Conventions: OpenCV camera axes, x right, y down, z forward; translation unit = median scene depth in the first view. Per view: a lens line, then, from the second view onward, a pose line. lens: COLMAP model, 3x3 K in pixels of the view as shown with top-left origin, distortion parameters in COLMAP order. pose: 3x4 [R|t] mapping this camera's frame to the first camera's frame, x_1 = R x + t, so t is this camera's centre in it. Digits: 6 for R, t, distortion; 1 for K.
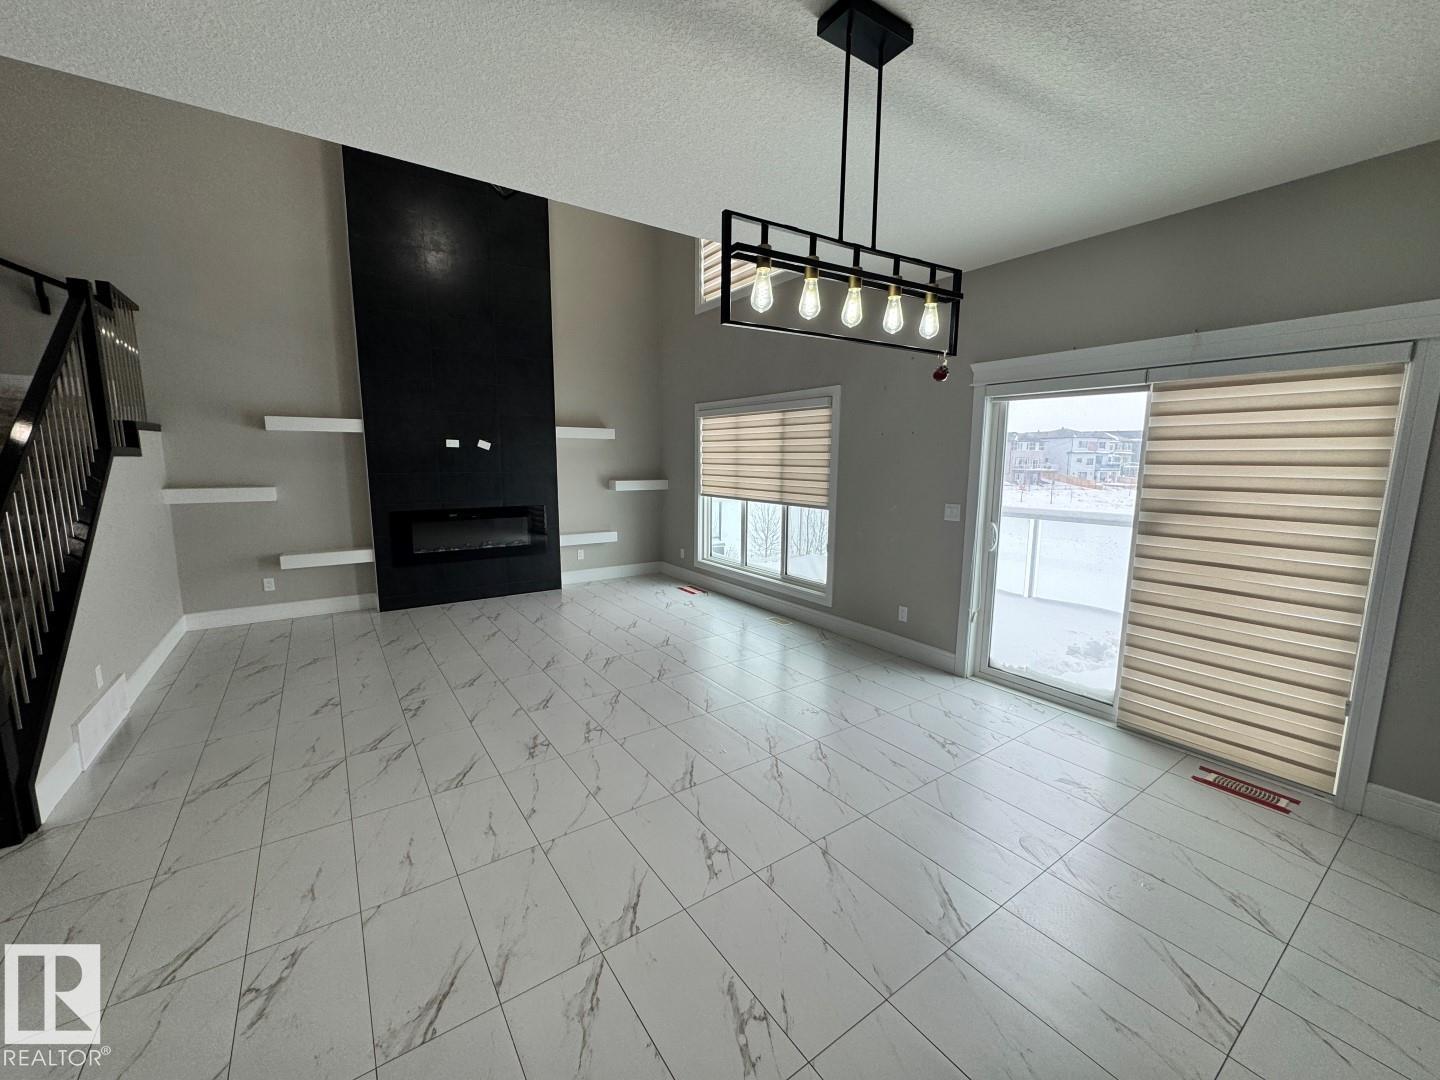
lens RADIAL K [[572.6, 0, 719.6], [0, 572.6, 541.2], [0, 0, 1]] dist [-0.000961, -0.000612]
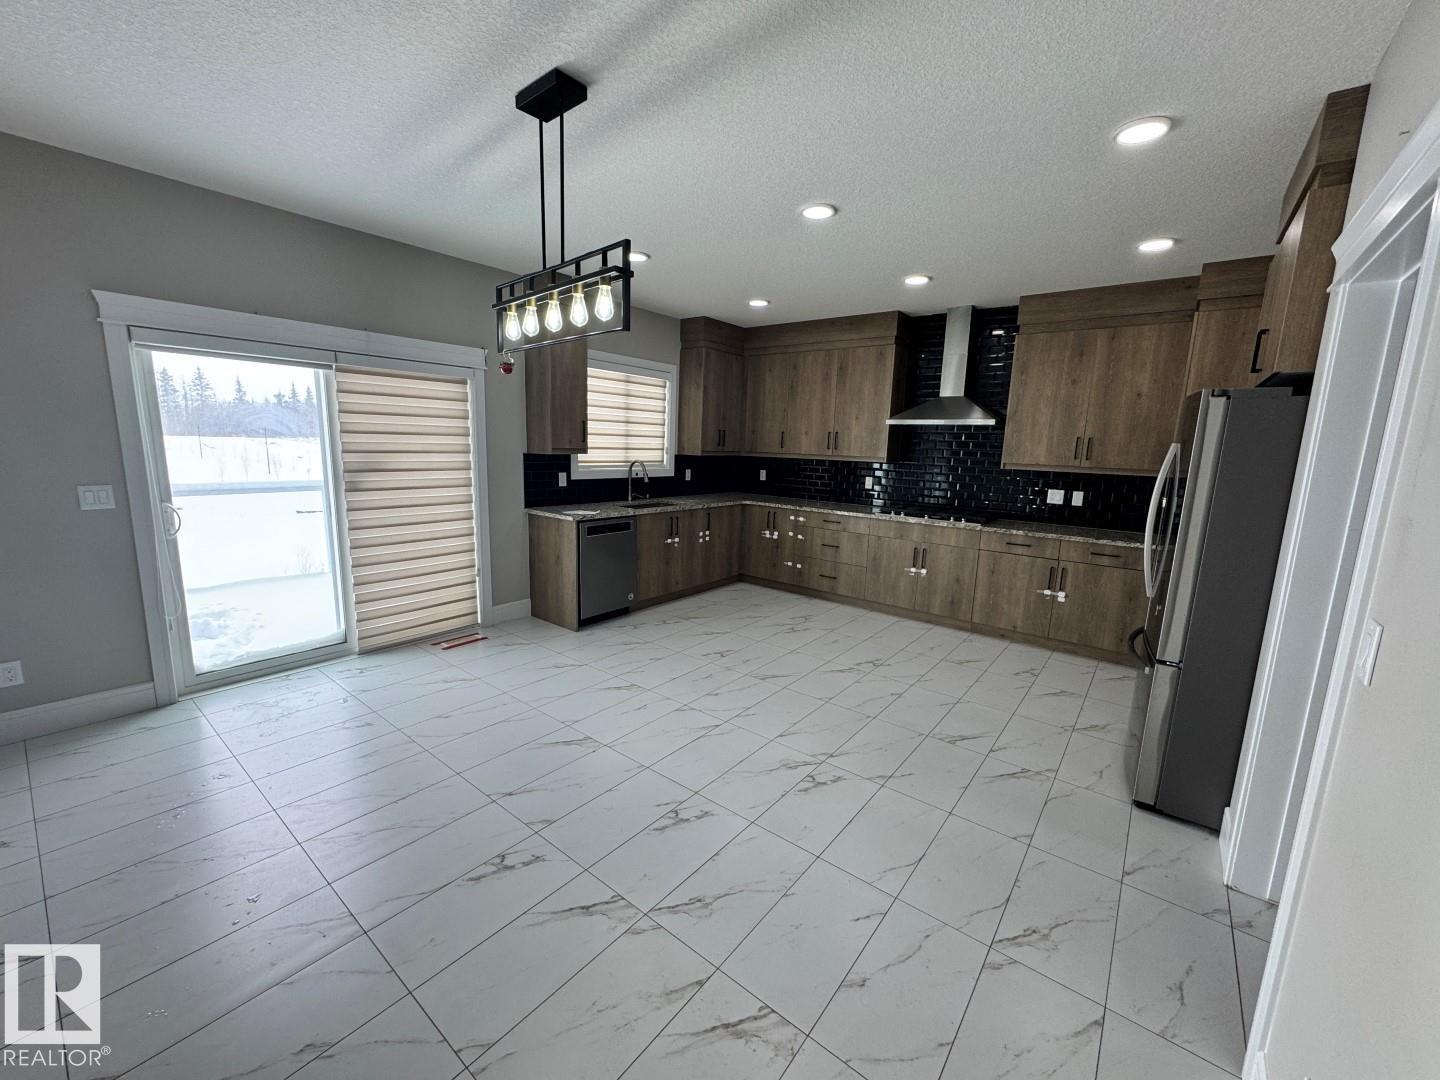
lens RADIAL K [[572.6, 0, 719.6], [0, 572.6, 541.2], [0, 0, 1]] dist [-0.000961, -0.000612]
pose [[-0.289560, -0.180176, 0.940049, -0.675006], [0.104211, 0.970350, 0.218083, -0.098598], [-0.951470, 0.161112, -0.262198, 0.629139]]
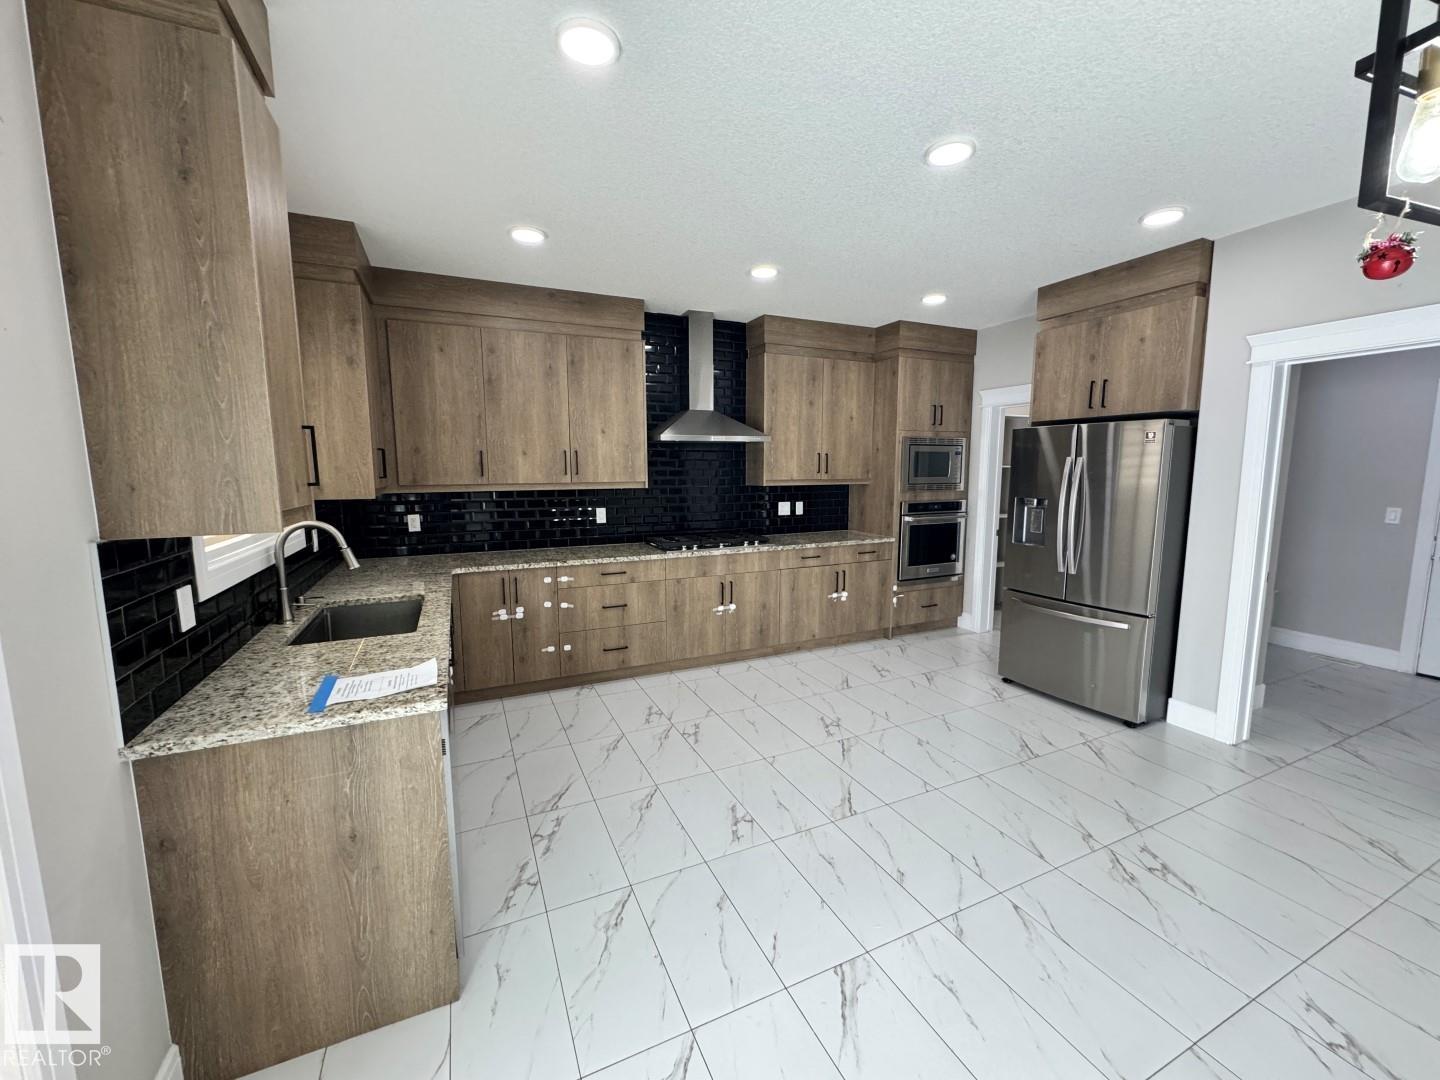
lens RADIAL K [[572.6, 0, 719.6], [0, 572.6, 541.2], [0, 0, 1]] dist [-0.000961, -0.000612]
pose [[-0.984787, -0.026473, 0.171740, 0.512214], [0.021392, 0.962341, 0.271003, -0.151151], [-0.172447, 0.270554, -0.947134, 1.003917]]
